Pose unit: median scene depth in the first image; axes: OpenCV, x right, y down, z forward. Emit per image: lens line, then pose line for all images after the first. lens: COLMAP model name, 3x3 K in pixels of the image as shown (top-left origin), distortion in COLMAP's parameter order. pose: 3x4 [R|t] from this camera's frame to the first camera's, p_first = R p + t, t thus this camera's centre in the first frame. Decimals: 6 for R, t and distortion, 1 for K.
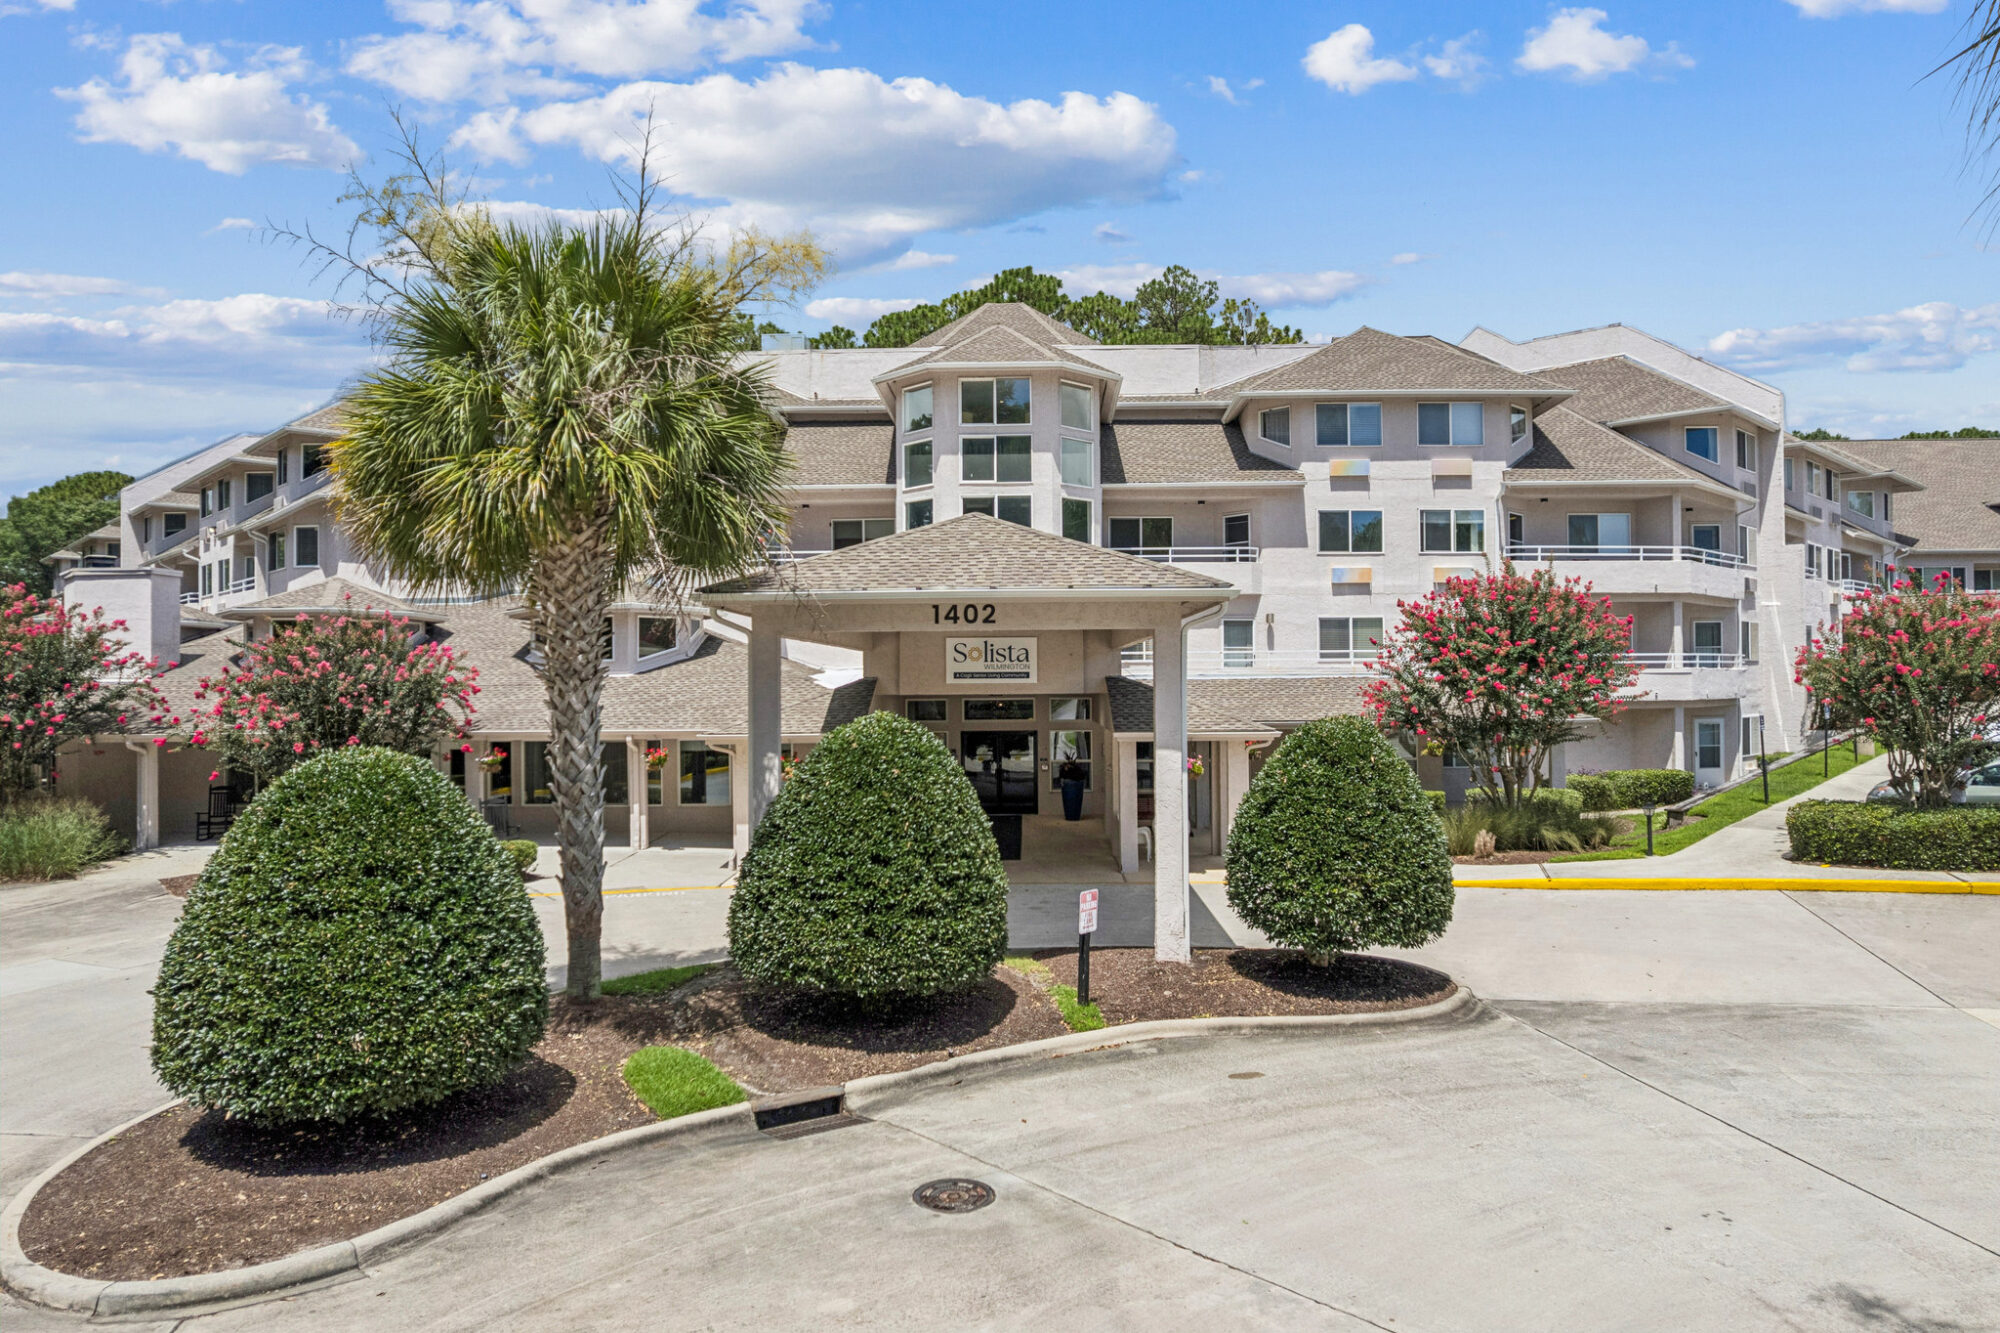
lens RADIAL K [[1301.0, 0, 1011.6], [0, 1301.0, 656.0], [0, 0, 1]] dist [-0.082753, 0.080317]
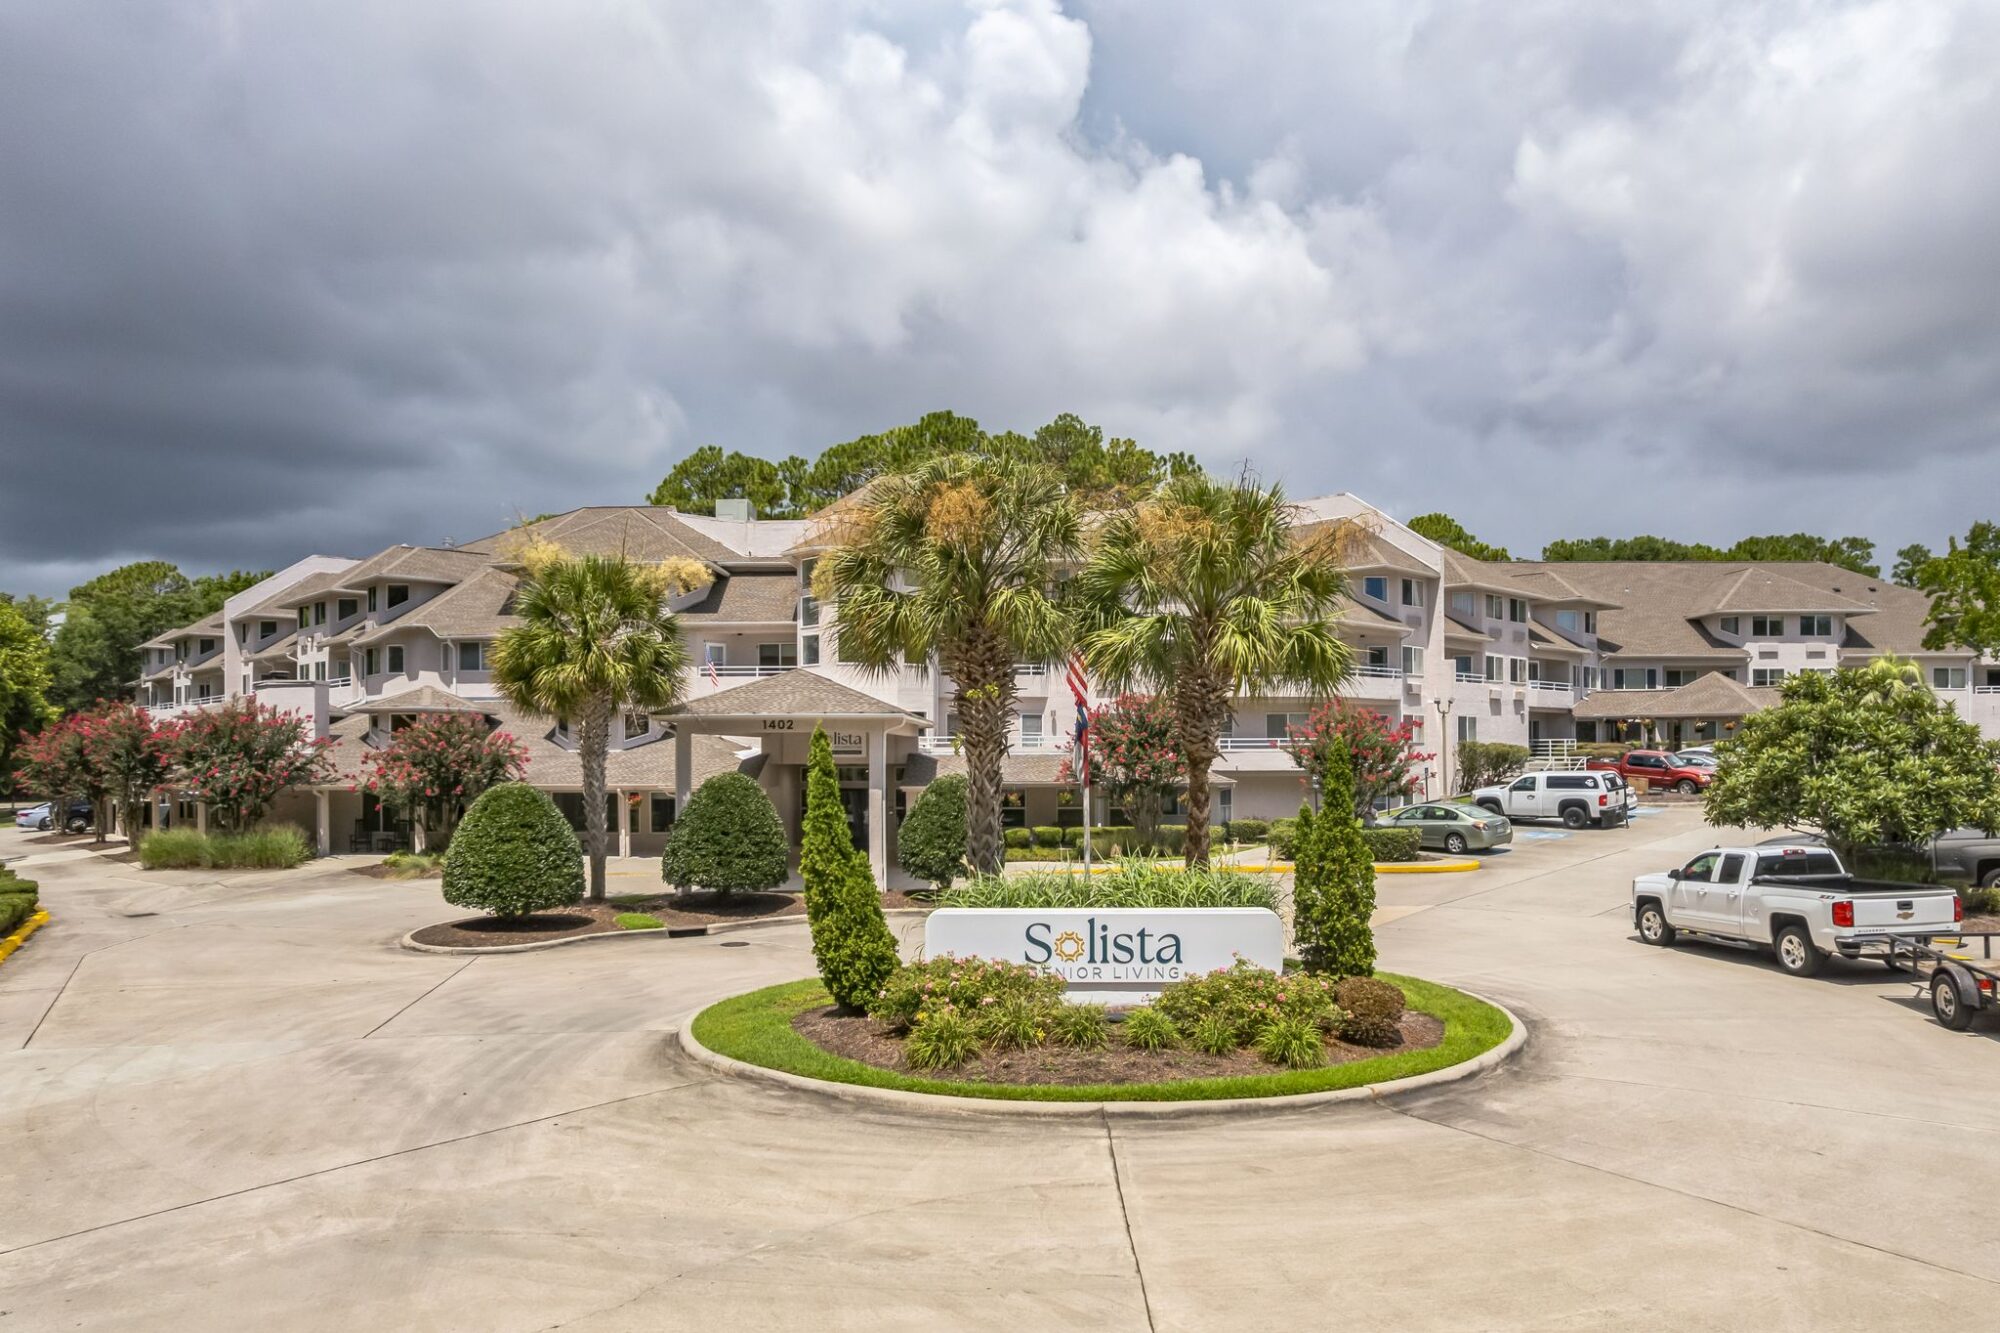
lens RADIAL K [[1250.2, 0, 998.6], [0, 1250.2, 747.7], [0, 0, 1]] dist [-0.075258, 0.070486]
pose [[0.999955, 0.004753, 0.008237, 0.174870], [-0.004892, 0.999846, 0.016841, -0.017759], [-0.008156, -0.016881, 0.999824, -0.585582]]
